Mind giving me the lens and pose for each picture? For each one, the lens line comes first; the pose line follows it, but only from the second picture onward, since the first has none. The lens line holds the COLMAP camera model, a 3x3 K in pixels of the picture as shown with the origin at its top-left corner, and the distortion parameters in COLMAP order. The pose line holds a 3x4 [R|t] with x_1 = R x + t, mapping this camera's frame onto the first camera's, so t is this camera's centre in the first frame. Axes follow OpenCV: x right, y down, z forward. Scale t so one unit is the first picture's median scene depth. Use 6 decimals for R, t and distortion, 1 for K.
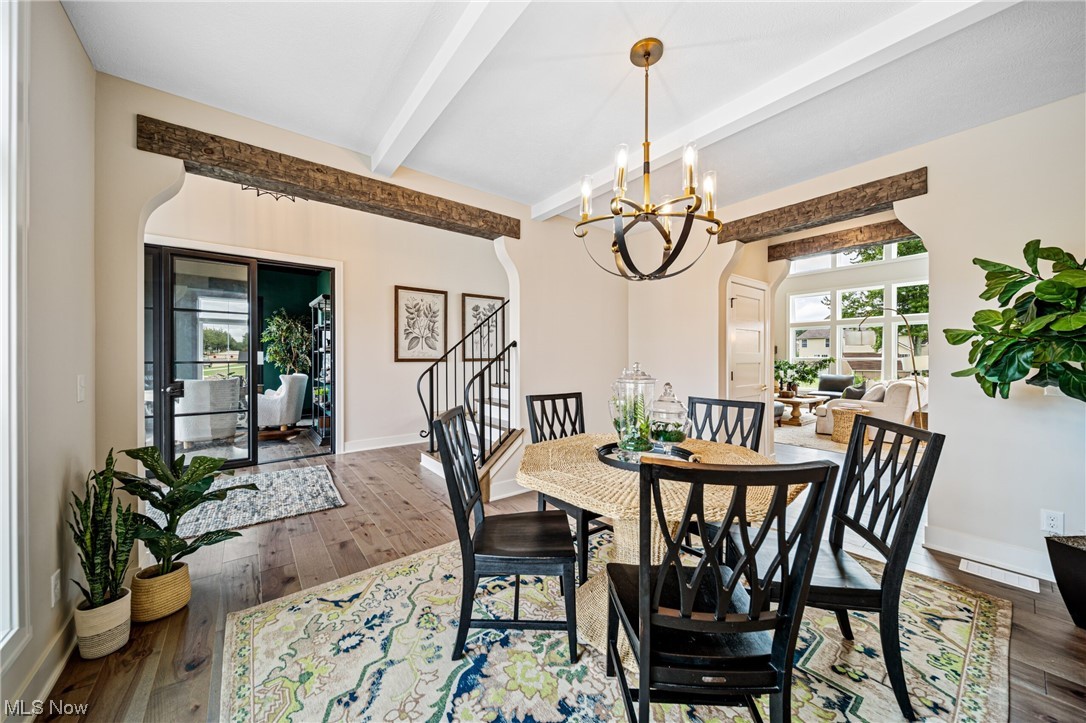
lens RADIAL K [[381.3, 0, 543.0], [0, 381.3, 361.5], [0, 0, 1]] dist [0.000105, -0.000045]
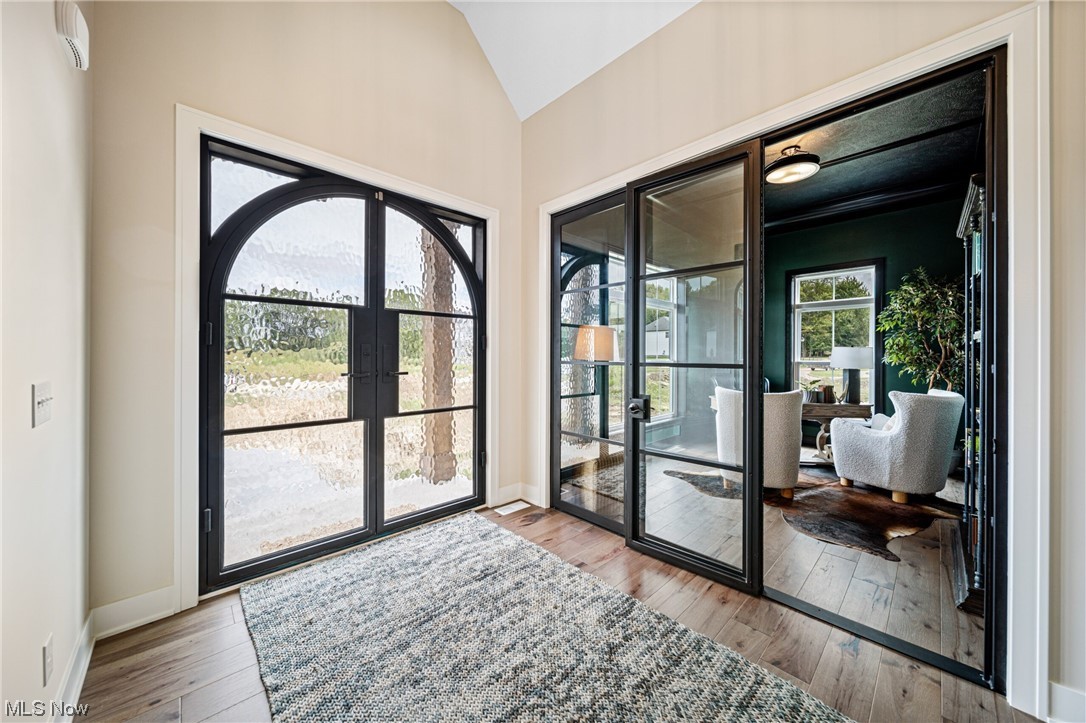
lens RADIAL K [[379.5, 0, 539.9], [0, 379.5, 356.3], [0, 0, 1]] dist [-0.000847, -0.000405]
pose [[0.097839, -0.000313, -0.995202, -0.213634], [-0.009191, 0.999957, -0.001218, -0.006756], [0.995160, 0.009266, 0.097832, 0.448775]]
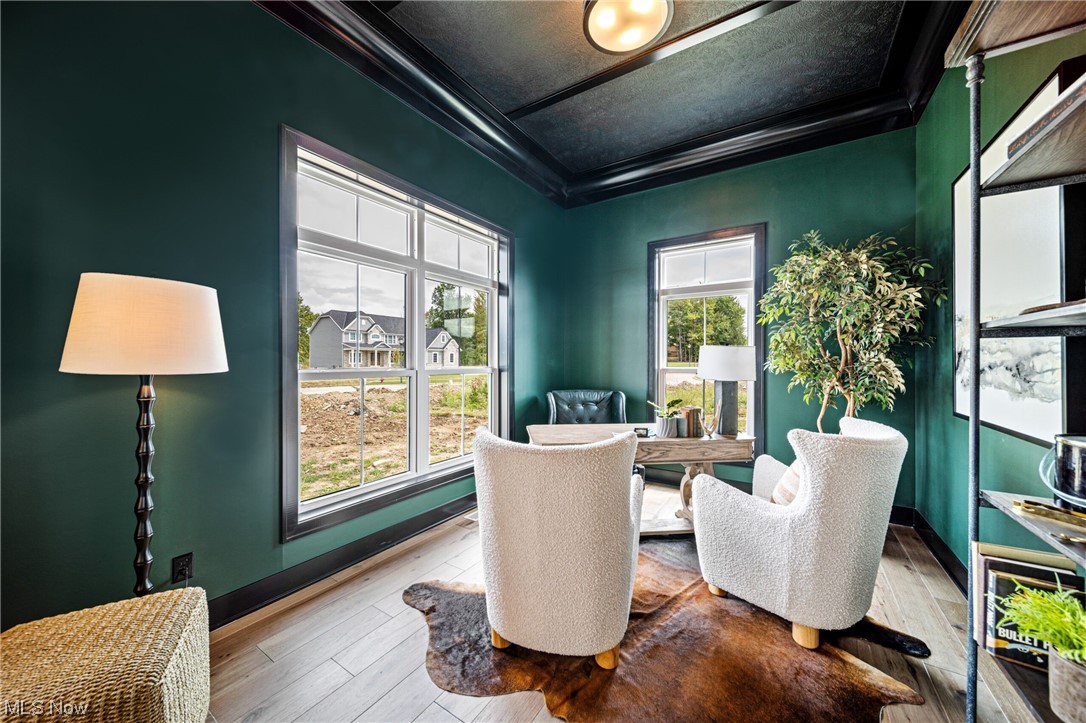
lens RADIAL K [[381.3, 0, 543.0], [0, 381.3, 361.5], [0, 0, 1]] dist [0.000105, -0.000045]
pose [[0.327972, 0.002920, -0.944683, -0.464634], [-0.004464, 0.999989, 0.001541, -0.010887], [0.944677, 0.003712, 0.327981, 0.702635]]
